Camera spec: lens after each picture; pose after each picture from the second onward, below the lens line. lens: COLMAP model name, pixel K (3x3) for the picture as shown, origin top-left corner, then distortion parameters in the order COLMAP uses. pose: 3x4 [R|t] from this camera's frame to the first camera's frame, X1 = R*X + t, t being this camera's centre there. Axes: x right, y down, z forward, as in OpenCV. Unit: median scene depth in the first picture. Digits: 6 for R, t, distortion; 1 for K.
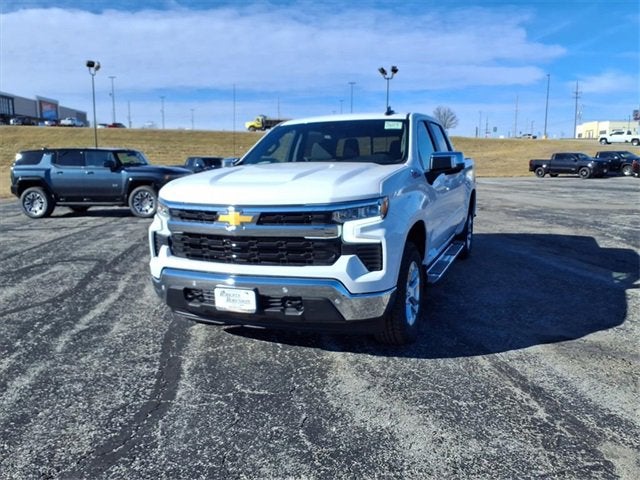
lens RADIAL K [[524.8, 0, 319.4], [0, 524.8, 235.8], [0, 0, 1]] dist [0.005961, -0.015961]
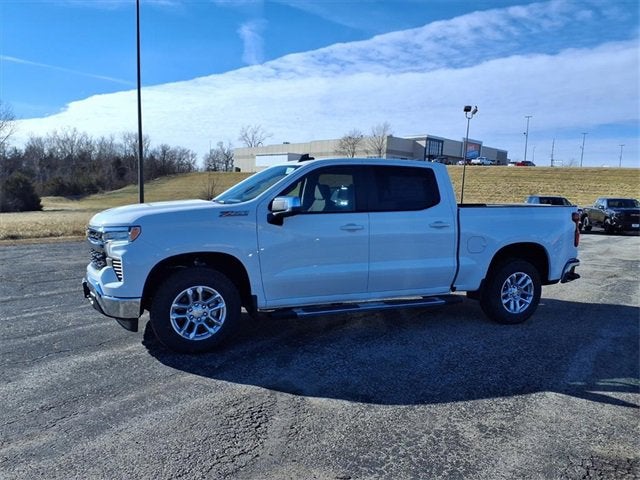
lens RADIAL K [[508.7, 0, 321.0], [0, 508.7, 251.7], [0, 0, 1]] dist [0.085856, -0.147493]
pose [[0.711430, 0.106754, -0.694602, 1.171839], [-0.132182, 0.991081, 0.016936, -0.083465], [0.690214, 0.079764, 0.719195, 0.358203]]
